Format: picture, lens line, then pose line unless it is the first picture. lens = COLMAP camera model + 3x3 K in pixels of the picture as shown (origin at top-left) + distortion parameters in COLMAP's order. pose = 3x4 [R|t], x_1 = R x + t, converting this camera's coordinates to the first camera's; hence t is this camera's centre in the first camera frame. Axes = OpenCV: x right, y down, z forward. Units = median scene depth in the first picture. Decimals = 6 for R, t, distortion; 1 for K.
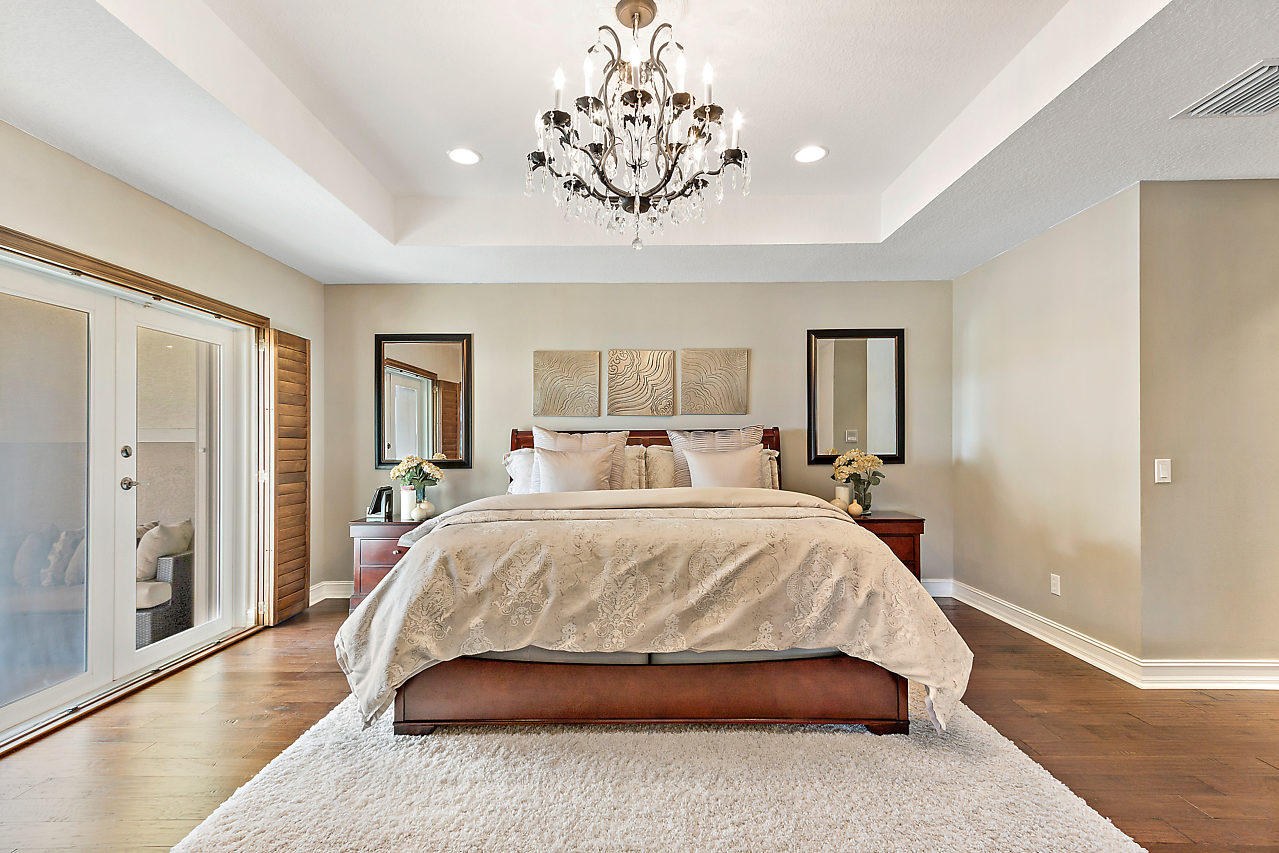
lens RADIAL K [[591.4, 0, 636.7], [0, 591.4, 434.1], [0, 0, 1]] dist [0.012012, 0.000726]
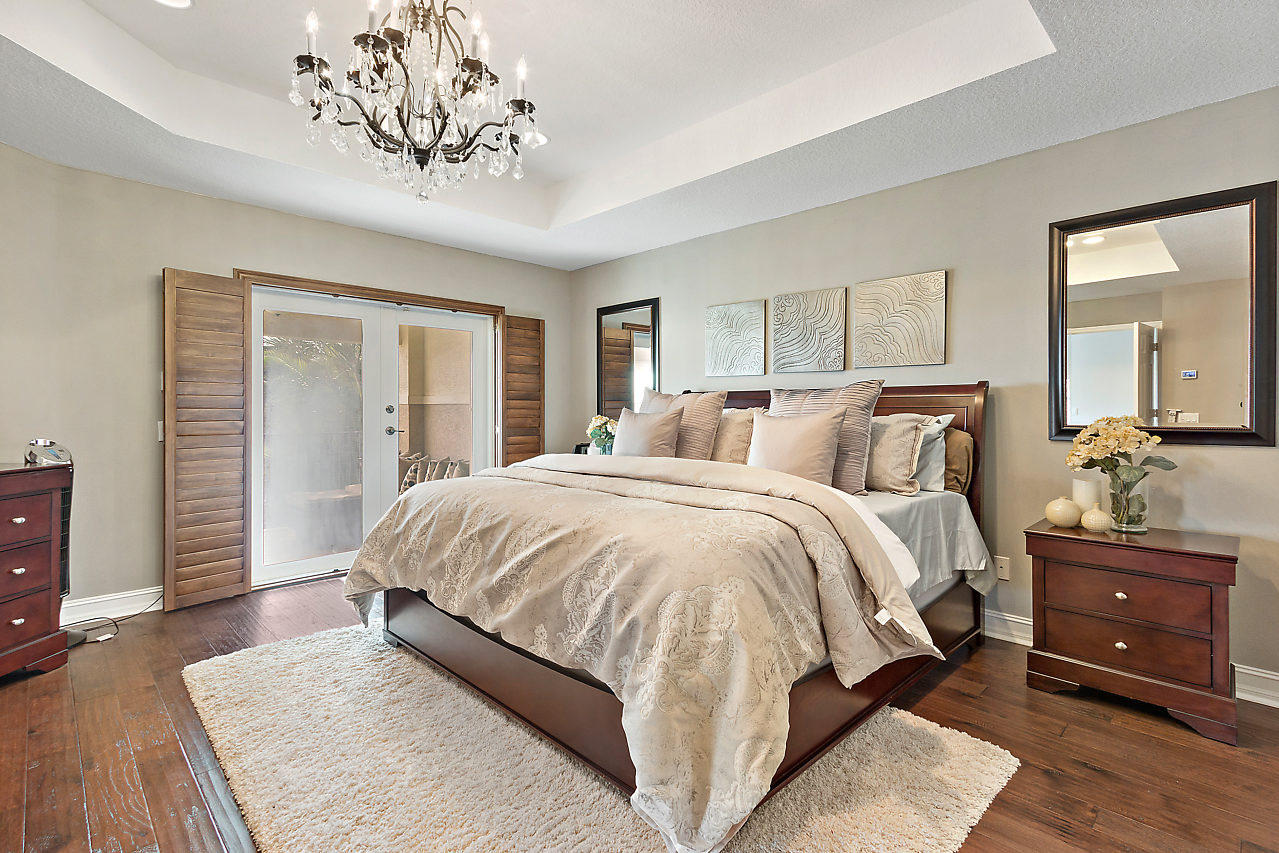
lens RADIAL K [[591.4, 0, 644.9], [0, 591.4, 405.8], [0, 0, 1]] dist [0.012012, 0.000726]
pose [[0.718285, 0.004266, -0.695736, 0.497723], [0.006130, 0.999904, 0.012460, 0.004768], [0.695722, -0.013215, 0.718189, 0.293622]]
